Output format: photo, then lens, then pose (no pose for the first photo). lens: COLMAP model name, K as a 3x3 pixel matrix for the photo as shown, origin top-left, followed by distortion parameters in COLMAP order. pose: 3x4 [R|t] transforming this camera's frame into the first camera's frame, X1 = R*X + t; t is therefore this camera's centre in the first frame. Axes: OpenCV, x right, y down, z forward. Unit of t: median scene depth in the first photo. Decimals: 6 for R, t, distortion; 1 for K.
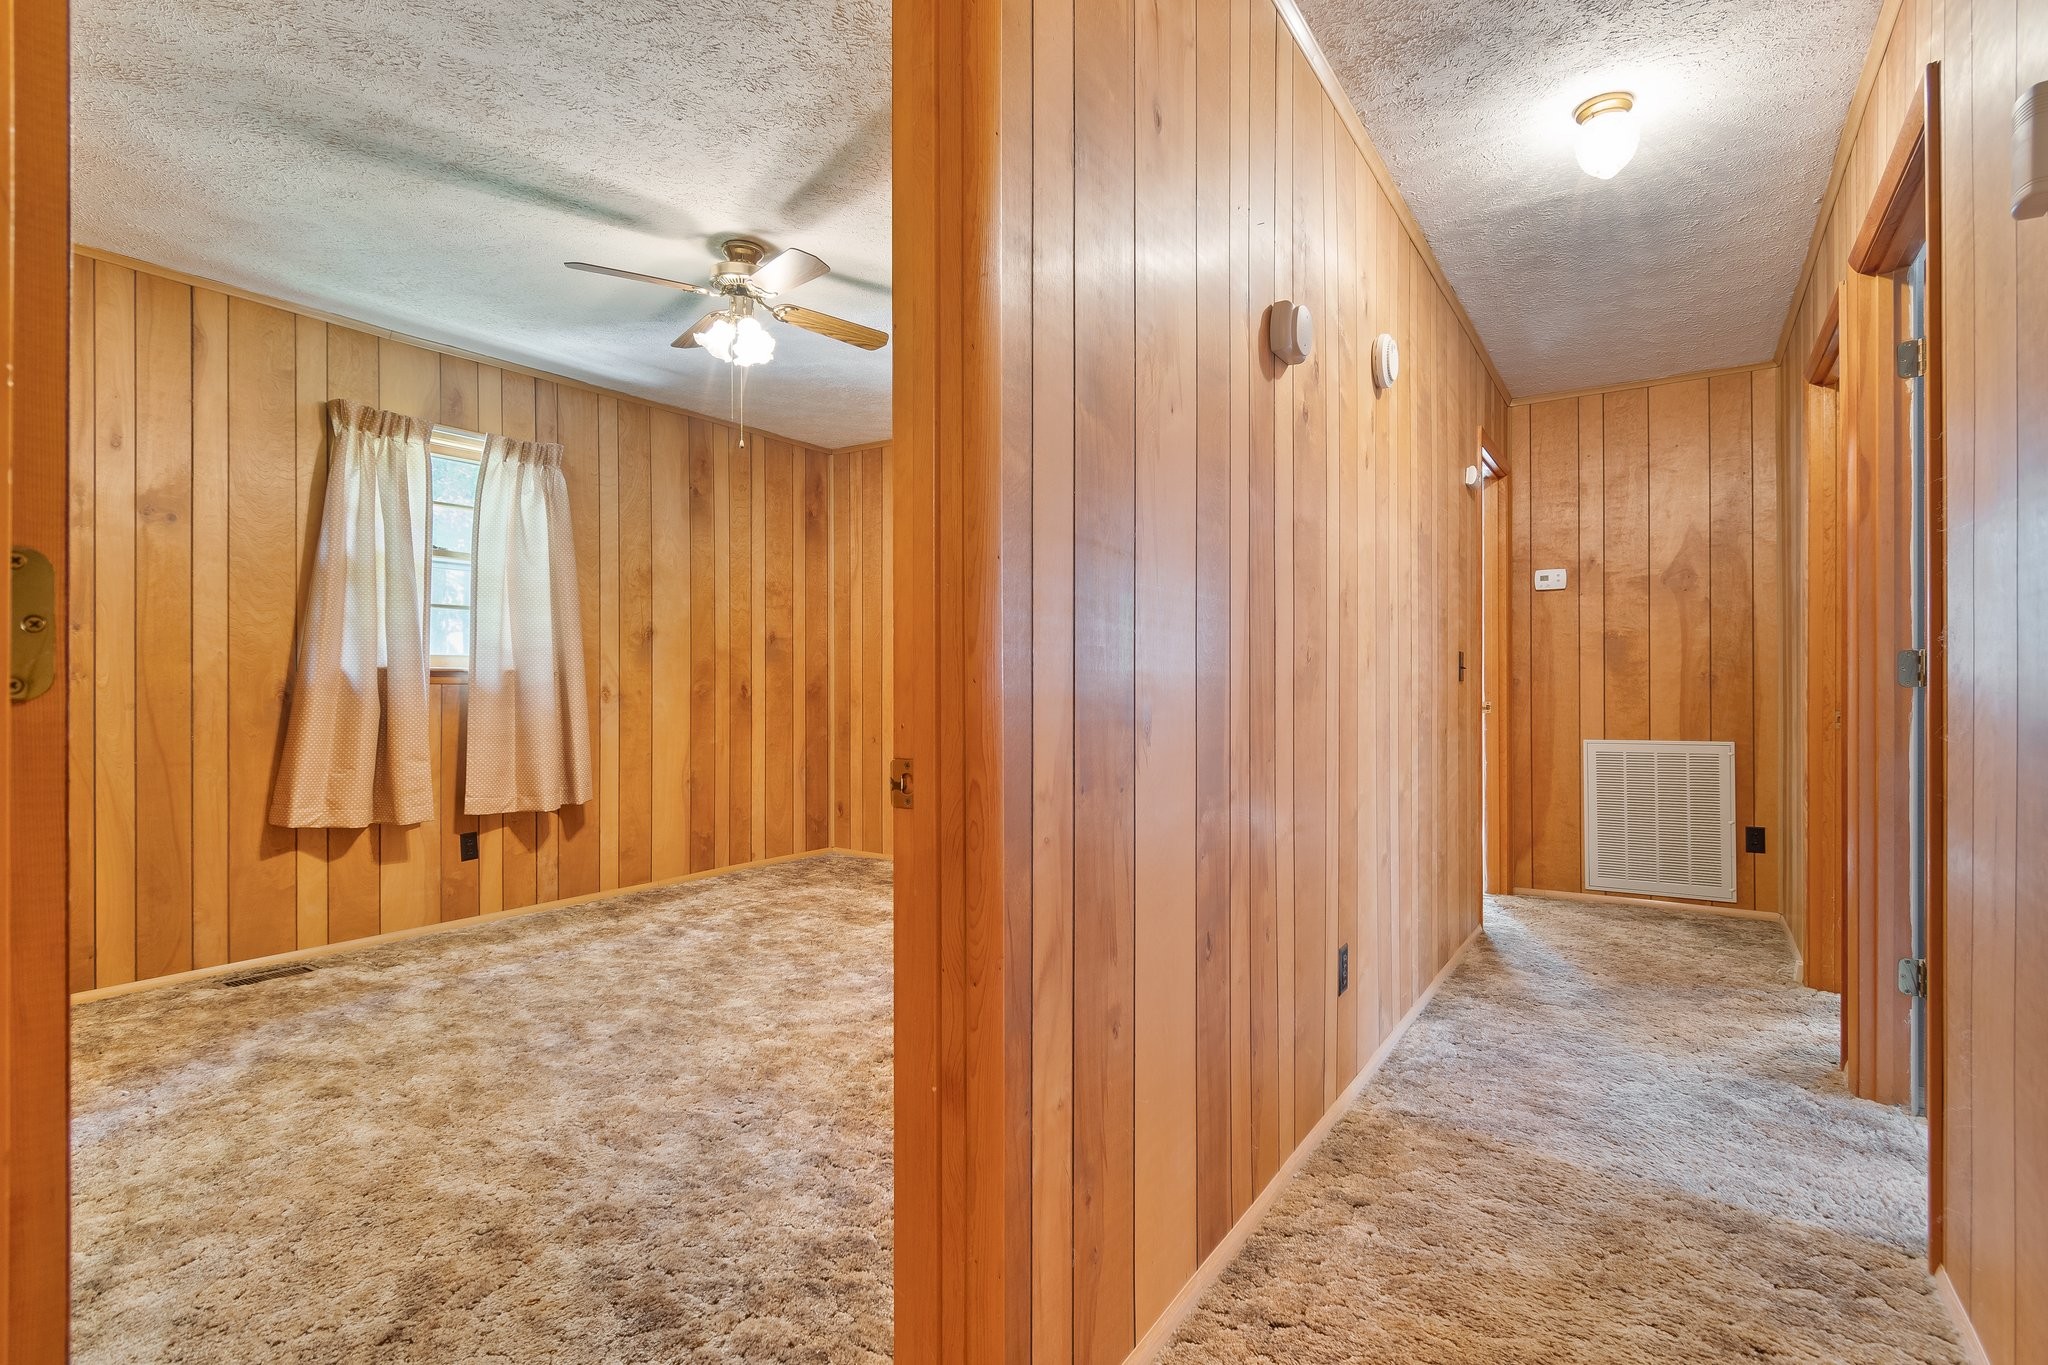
lens RADIAL K [[956.5, 0, 1023.1], [0, 956.5, 683.9], [0, 0, 1]] dist [-0.001906, -0.002663]
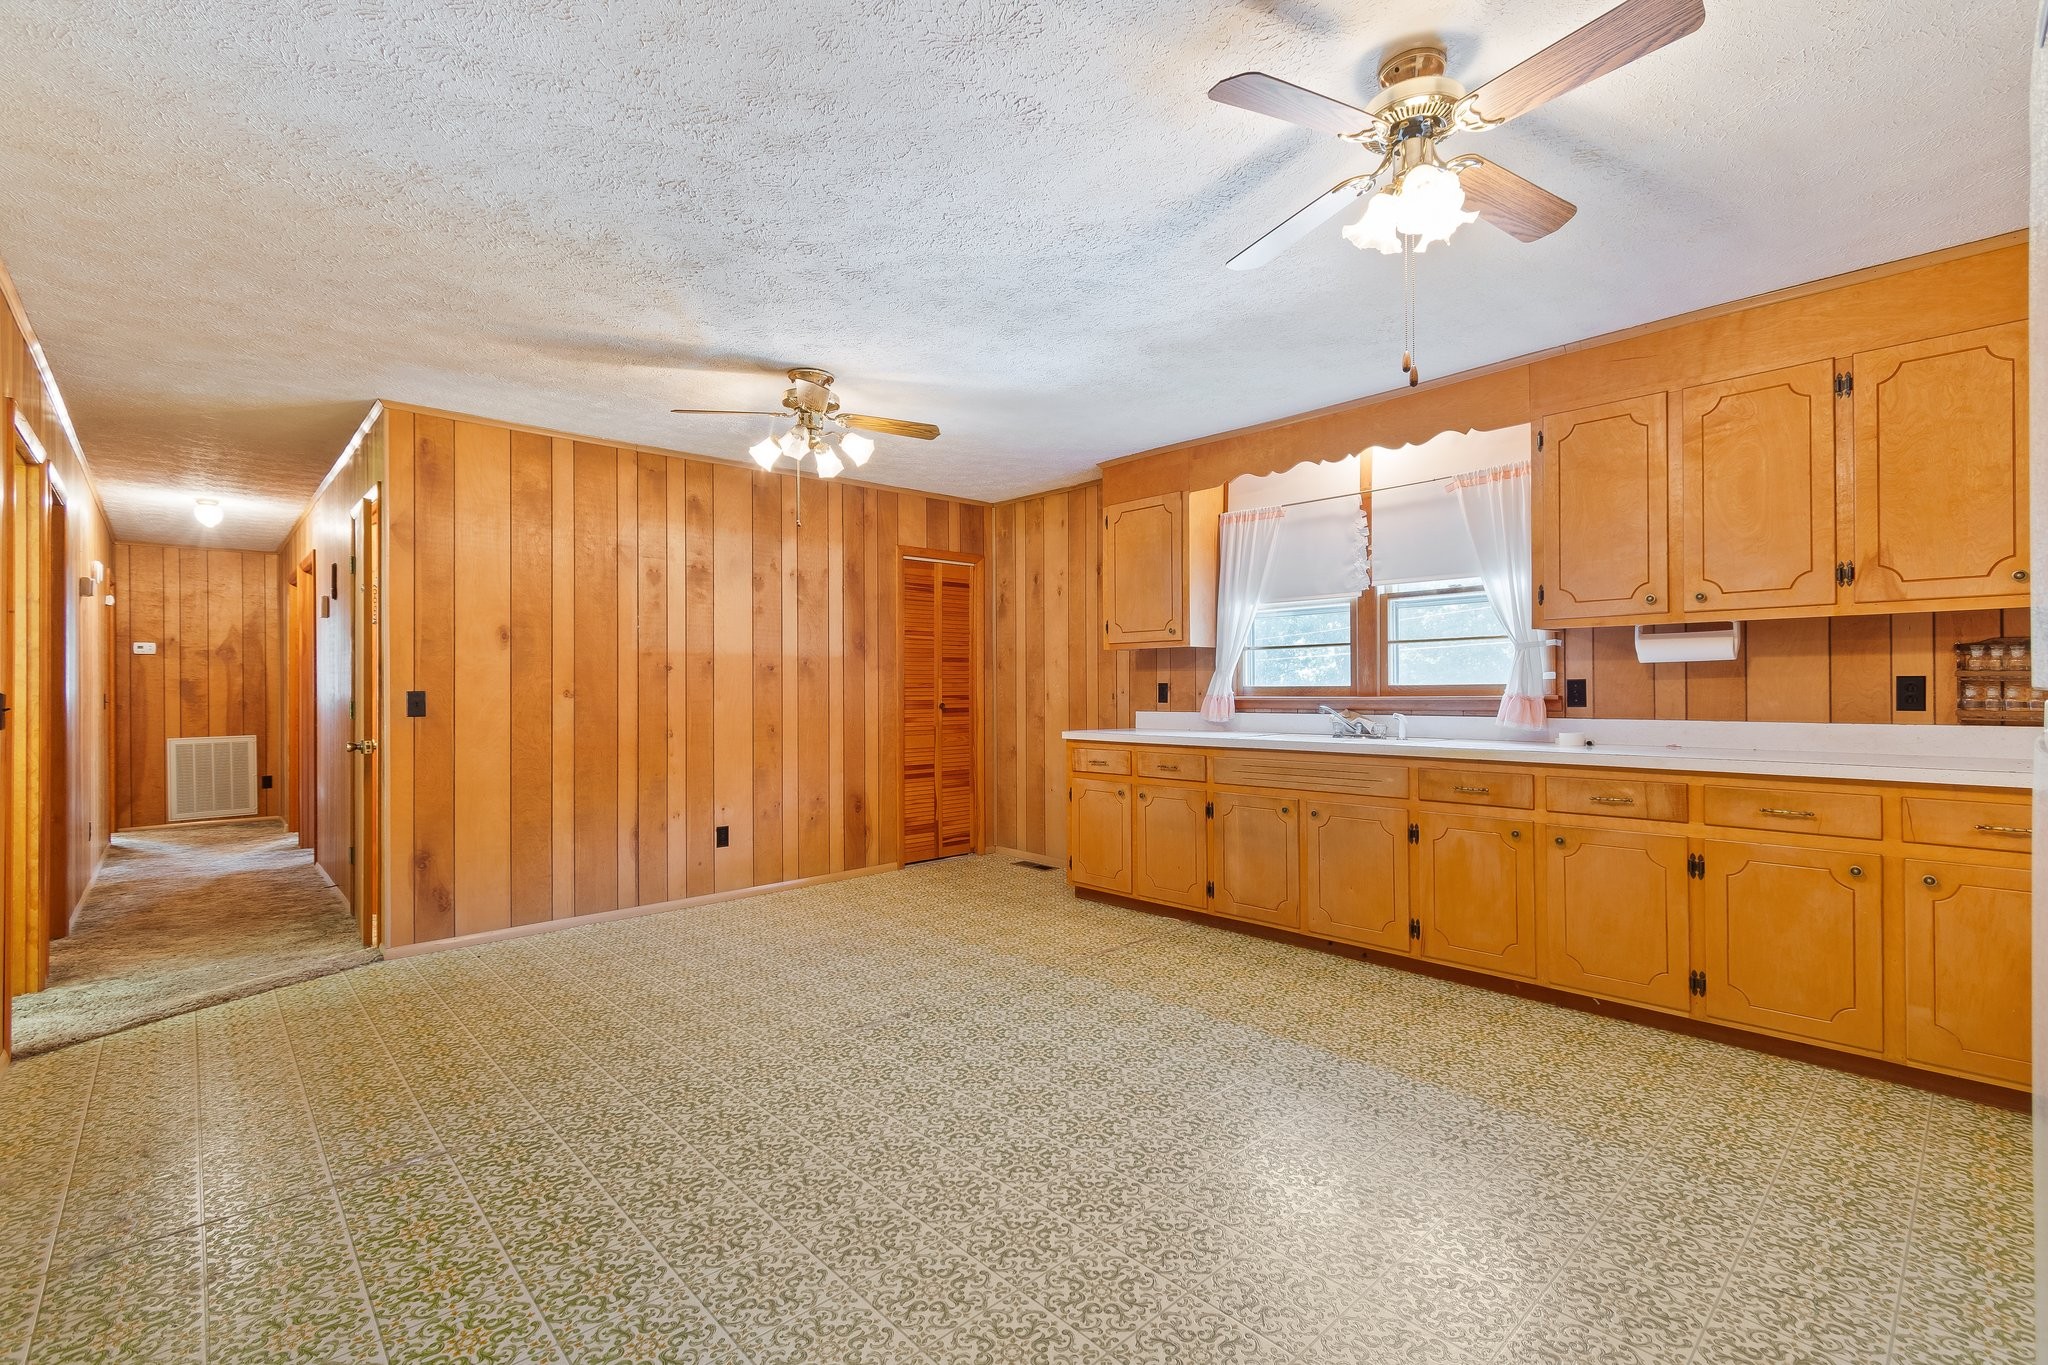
lens RADIAL K [[881.0, 0, 1009.4], [0, 881.0, 687.9], [0, 0, 1]] dist [-0.000675, -0.000345]
pose [[0.246866, 0.000487, 0.969049, -0.331488], [0.003543, 0.999993, -0.001405, -0.015430], [-0.969043, 0.003780, 0.246863, -0.499136]]
